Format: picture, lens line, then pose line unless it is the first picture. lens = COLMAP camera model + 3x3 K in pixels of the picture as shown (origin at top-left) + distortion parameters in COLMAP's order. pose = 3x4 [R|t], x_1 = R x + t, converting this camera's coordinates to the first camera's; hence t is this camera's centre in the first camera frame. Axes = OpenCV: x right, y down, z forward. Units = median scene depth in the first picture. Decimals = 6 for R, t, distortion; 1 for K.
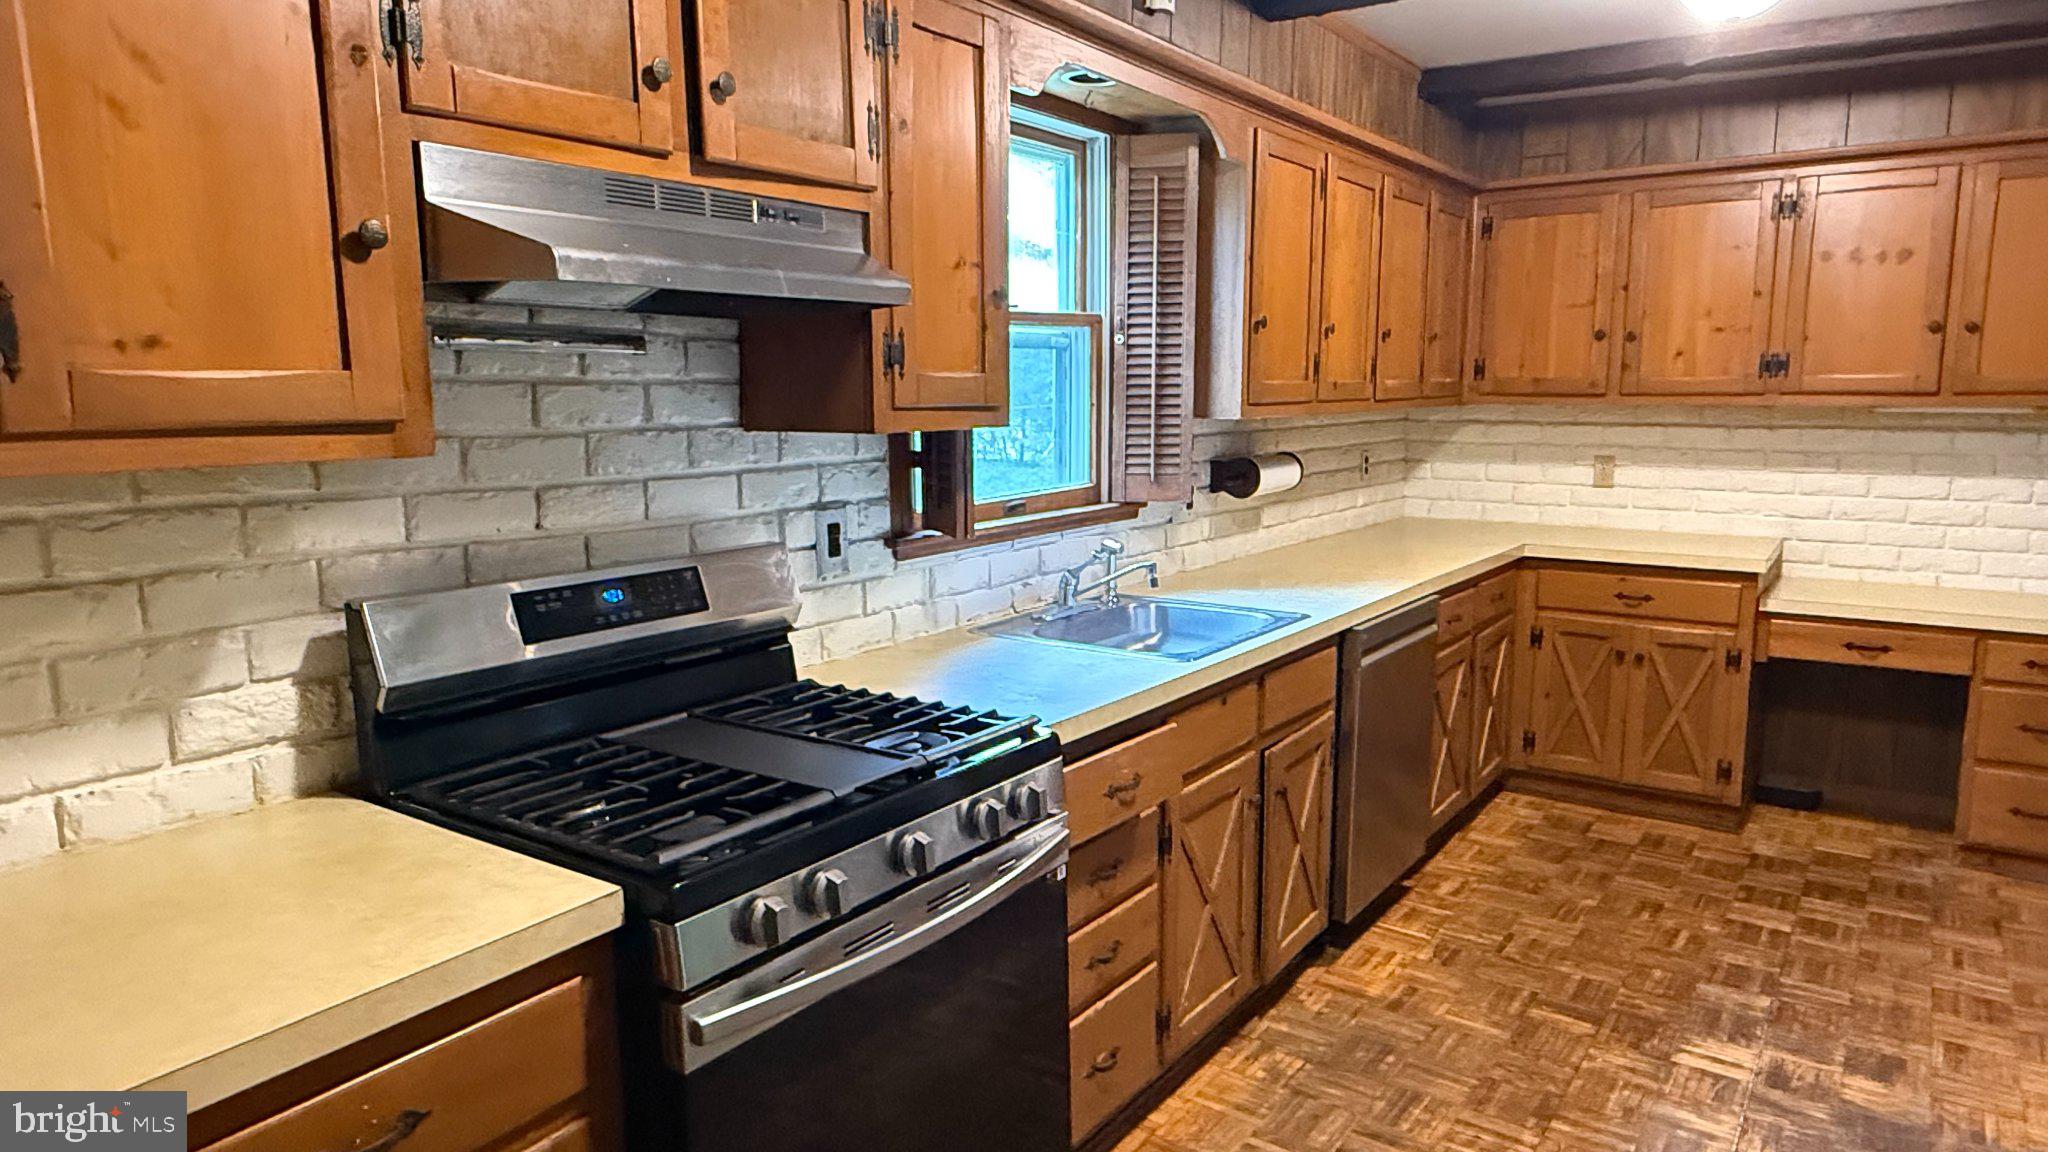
lens RADIAL K [[1262.0, 0, 1004.8], [0, 1262.0, 586.5], [0, 0, 1]] dist [-0.001259, 0.000848]
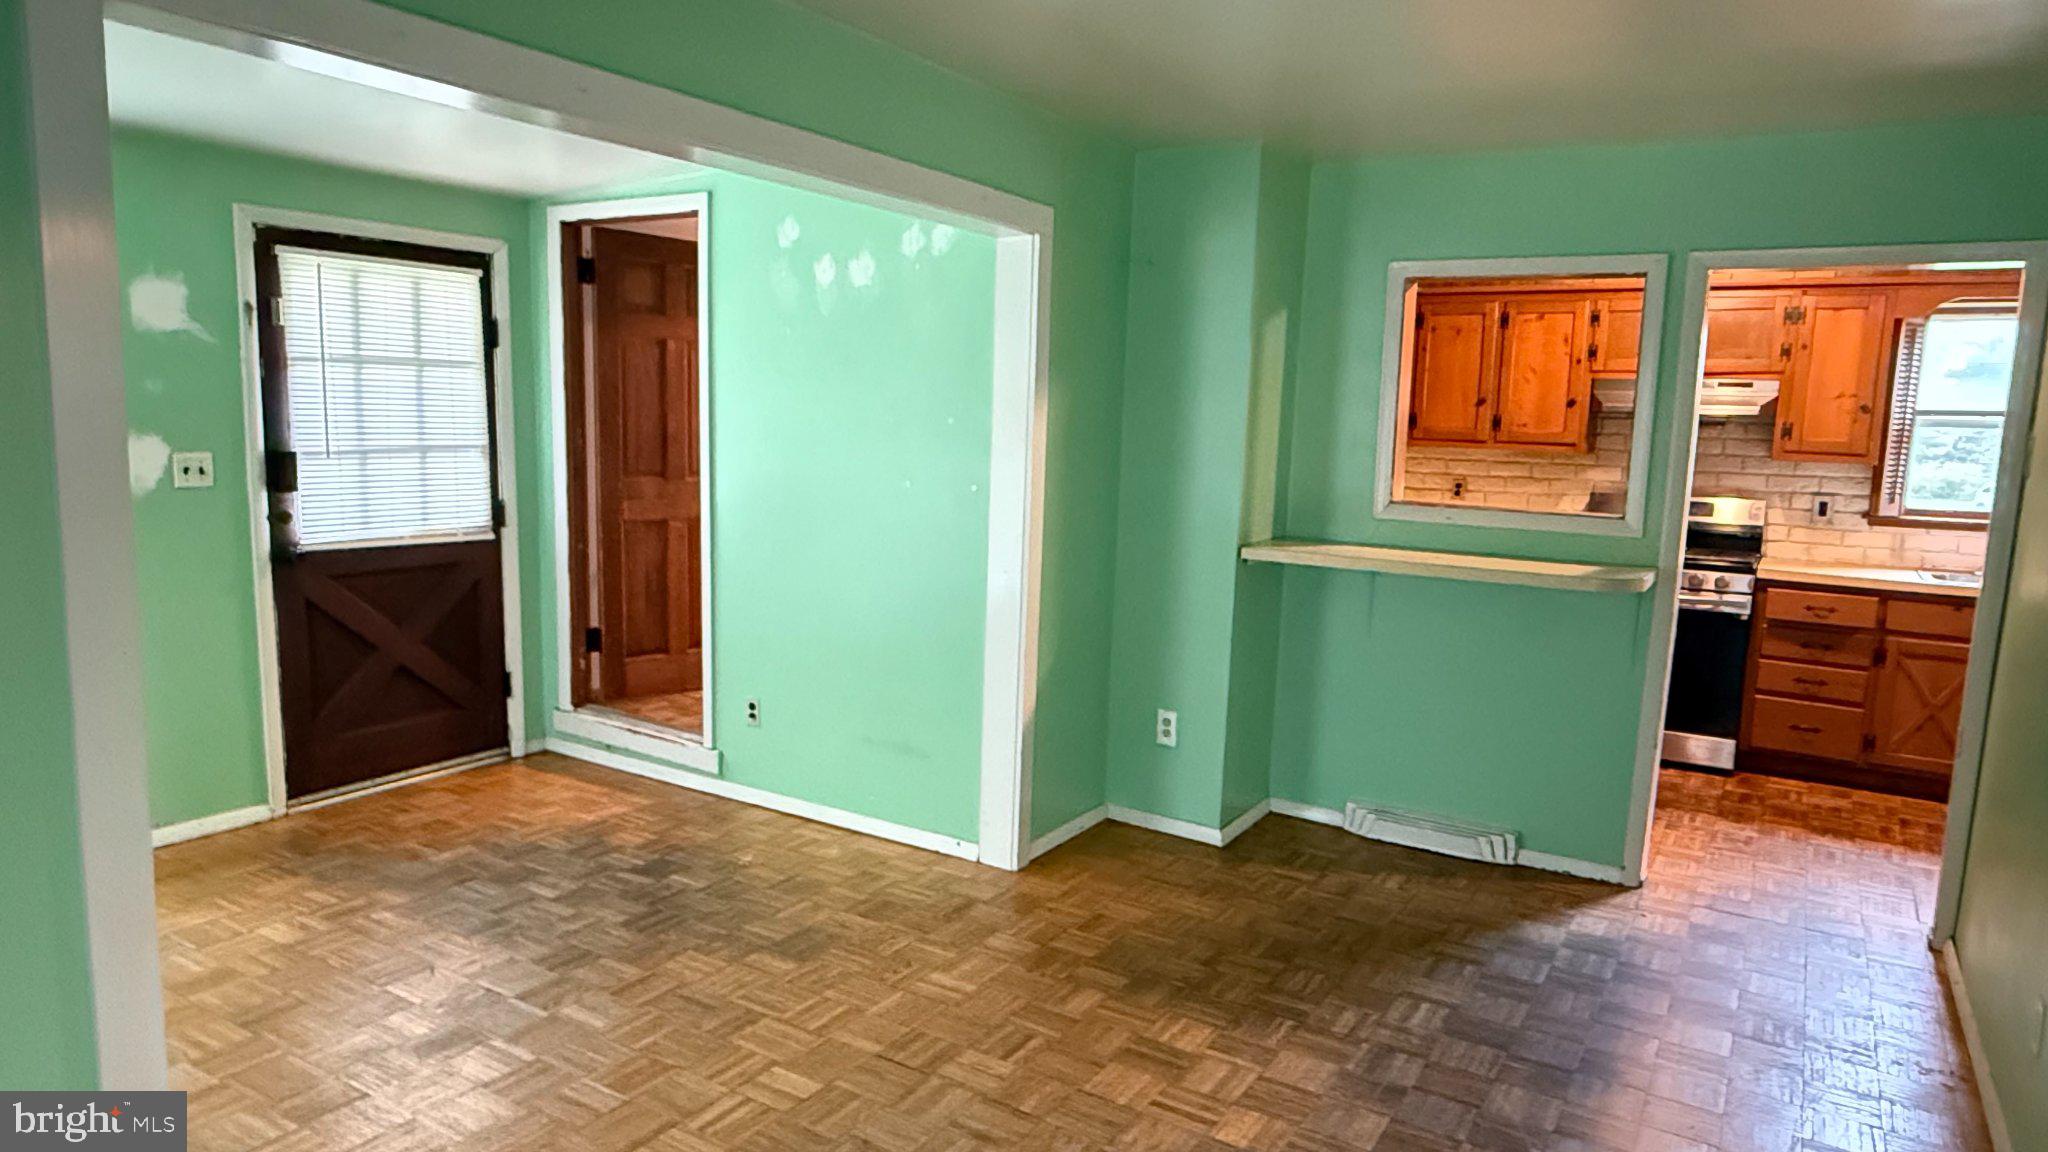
lens RADIAL K [[1262.0, 0, 1010.5], [0, 1262.0, 588.4], [0, 0, 1]] dist [-0.001259, 0.000848]
pose [[0.068282, 0.149328, -0.986427, 2.134221], [-0.184716, 0.973533, 0.134590, 0.071545], [0.980417, 0.173019, 0.094058, -0.690436]]
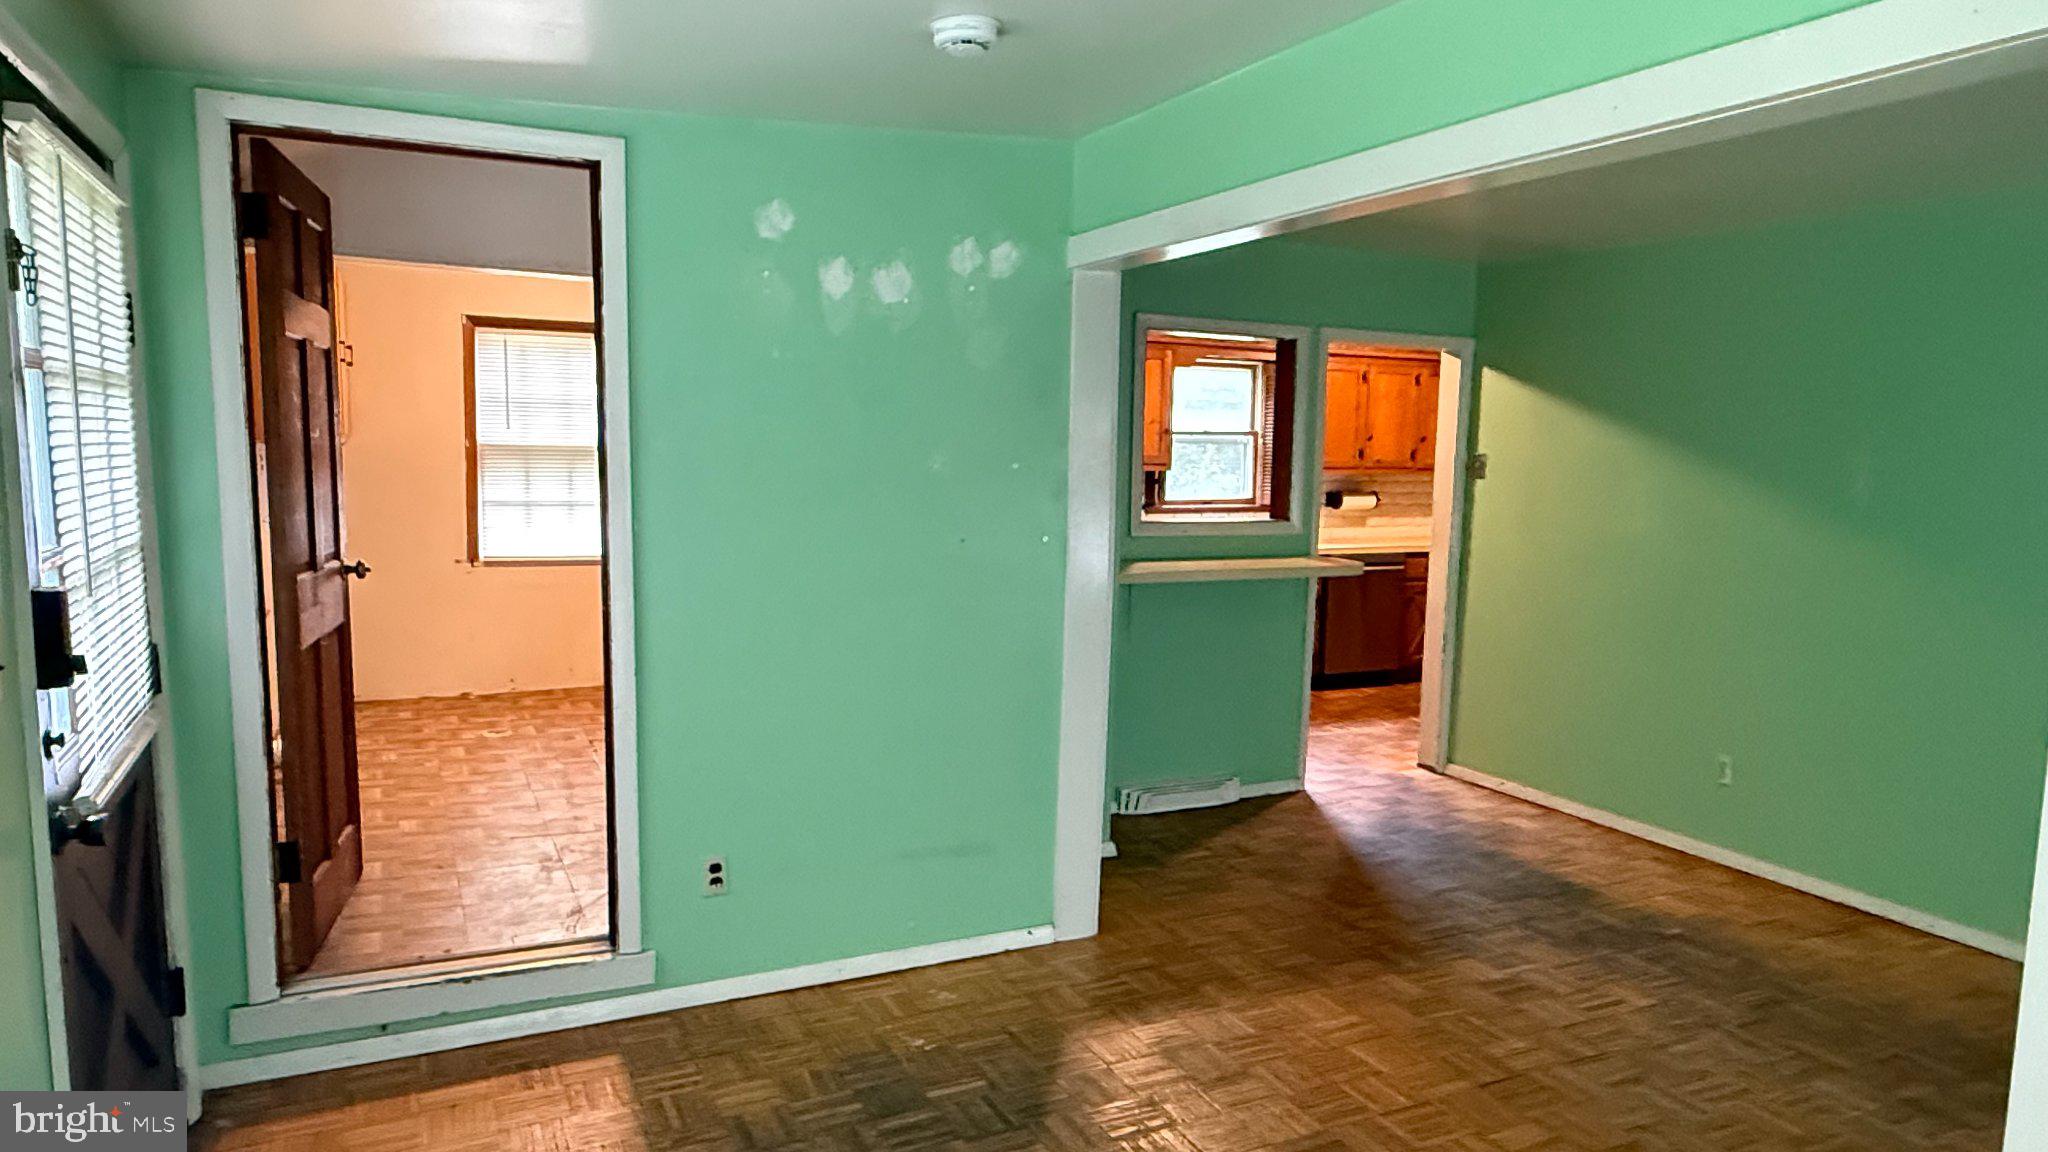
lens RADIAL K [[1262.0, 0, 1028.9], [0, 1262.0, 588.0], [0, 0, 1]] dist [-0.001259, 0.000848]
pose [[0.886520, 0.078009, -0.456067, 1.145959], [-0.098366, 0.994928, -0.021028, 0.268603], [0.452113, 0.063503, 0.889697, -1.962499]]
